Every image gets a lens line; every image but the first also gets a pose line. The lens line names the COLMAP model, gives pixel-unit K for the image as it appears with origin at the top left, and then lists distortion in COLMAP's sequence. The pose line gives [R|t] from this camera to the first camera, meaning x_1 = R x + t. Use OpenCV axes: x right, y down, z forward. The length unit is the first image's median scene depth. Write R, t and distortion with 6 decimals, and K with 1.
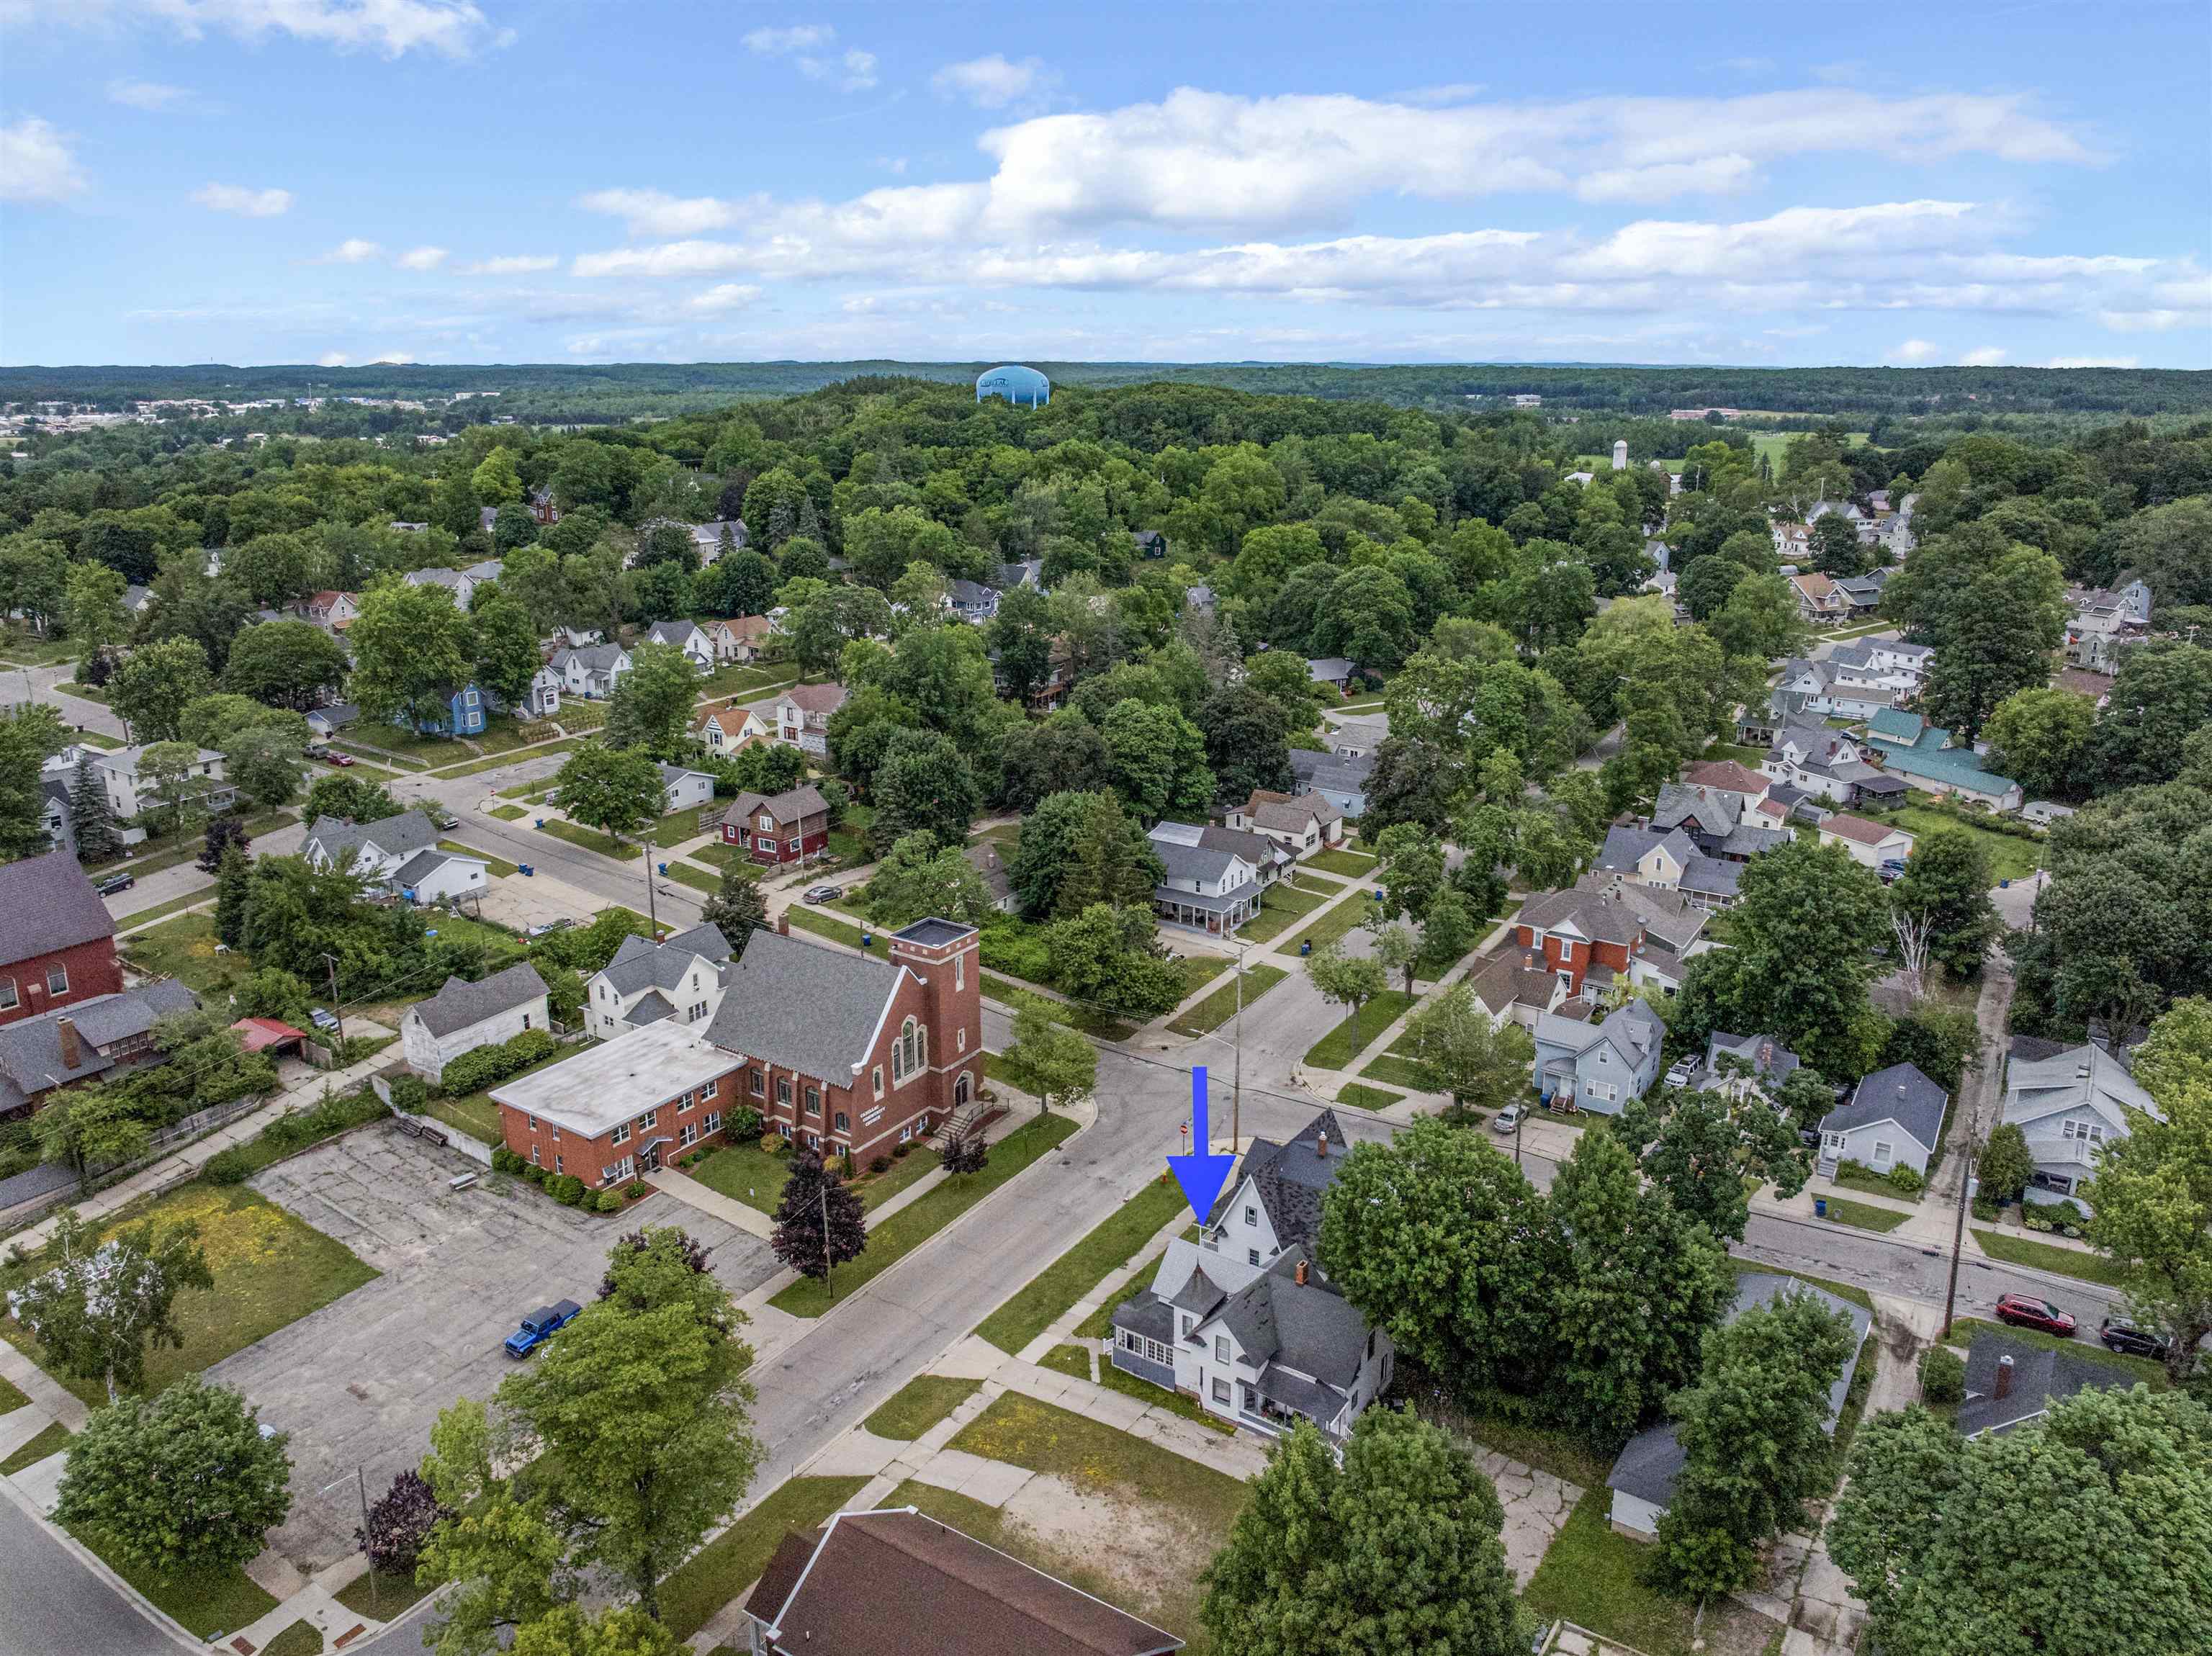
lens RADIAL K [[1477.0, 0, 1106.0], [0, 1477.0, 828.0], [0, 0, 1]] dist [-0.001134, -0.120362]
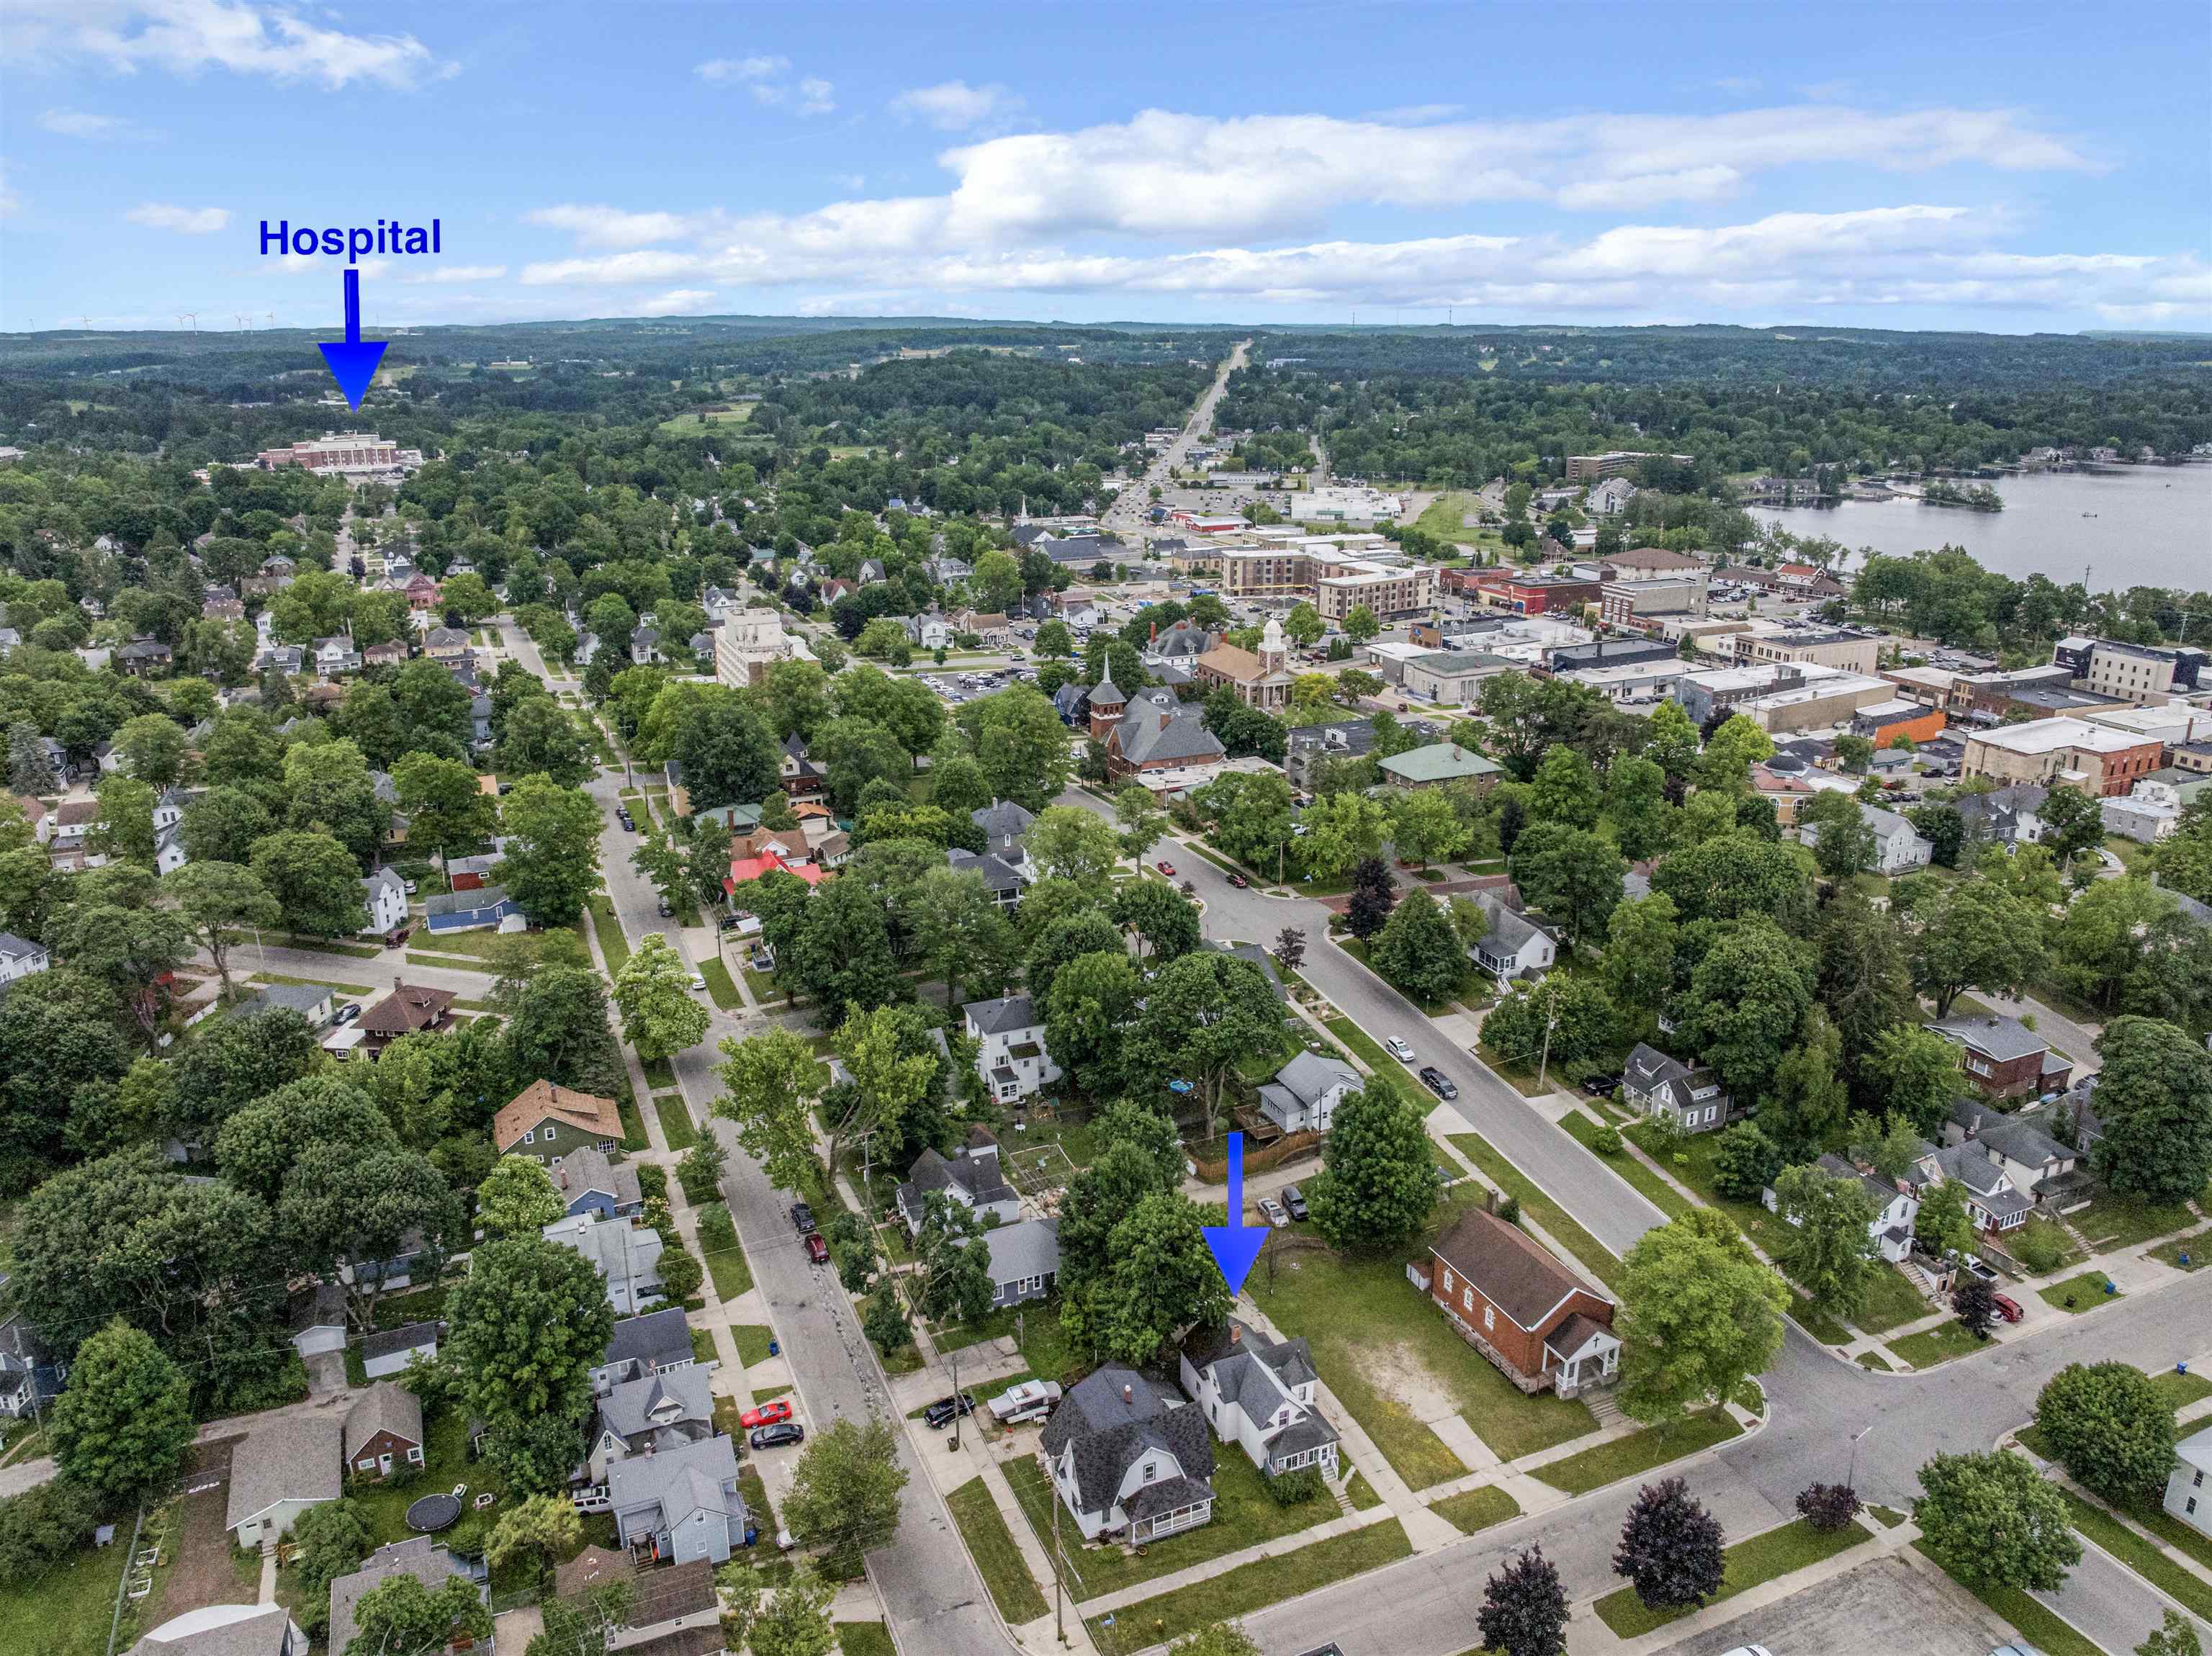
lens RADIAL K [[1576.0, 0, 1118.4], [0, 1576.0, 786.4], [0, 0, 1]] dist [-0.026321, -0.026694]
pose [[-0.835415, -0.160219, 0.525749, -0.514889], [0.155125, 0.848944, 0.505204, -0.993529], [-0.527275, 0.503612, -0.684366, 1.869717]]
